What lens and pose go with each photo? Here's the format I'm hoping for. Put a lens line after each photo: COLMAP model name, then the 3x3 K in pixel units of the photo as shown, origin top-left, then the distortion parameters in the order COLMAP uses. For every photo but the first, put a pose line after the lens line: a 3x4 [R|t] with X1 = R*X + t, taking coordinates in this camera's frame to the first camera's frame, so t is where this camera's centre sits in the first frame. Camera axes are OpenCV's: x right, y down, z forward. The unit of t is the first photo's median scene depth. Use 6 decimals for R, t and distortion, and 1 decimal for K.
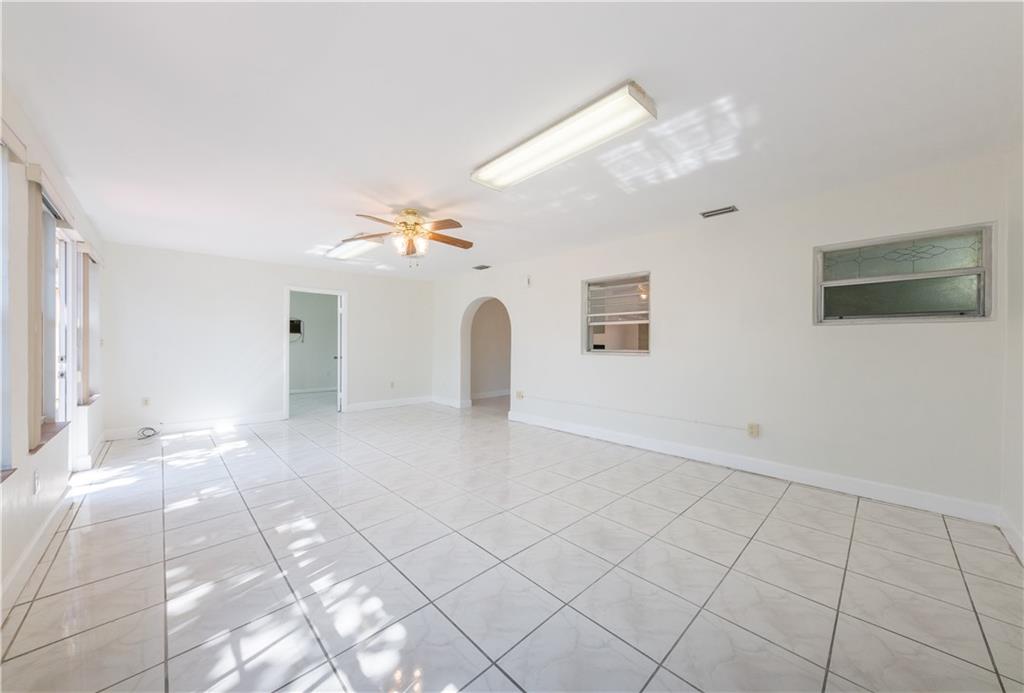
lens RADIAL K [[367.1, 0, 517.9], [0, 367.1, 345.6], [0, 0, 1]] dist [0.000907, 0.000092]
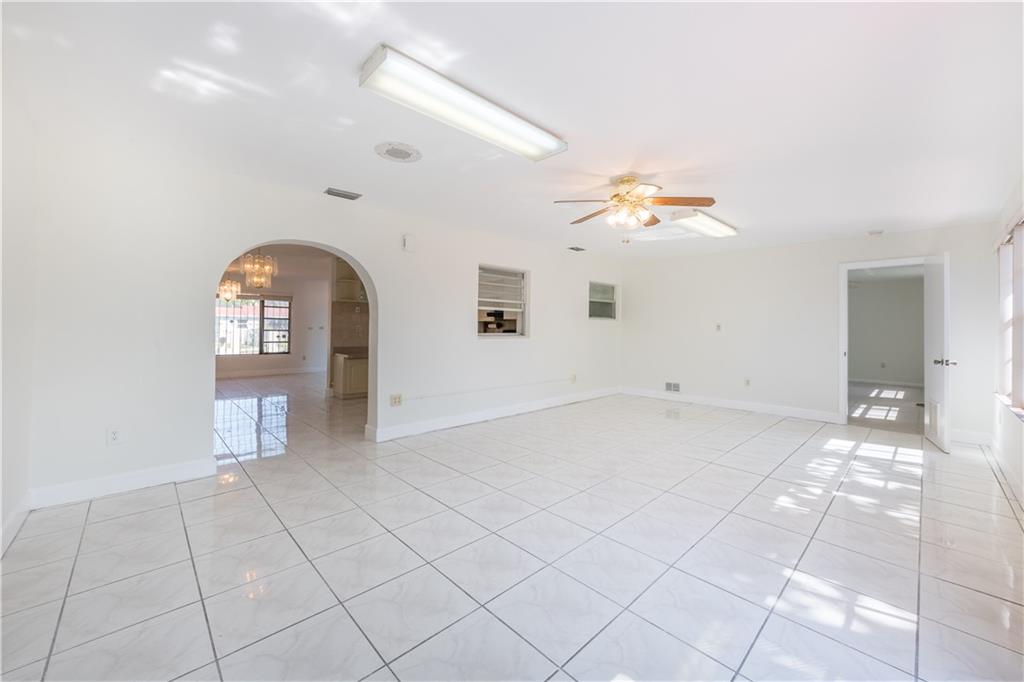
lens RADIAL K [[413.8, 0, 489.3], [0, 413.8, 324.8], [0, 0, 1]] dist [-0.001866, -0.000163]
pose [[0.025174, 0.011501, 0.999617, -0.997435], [-0.006204, 0.999916, -0.011348, 0.000425], [-0.999664, -0.005916, 0.025243, 1.015946]]
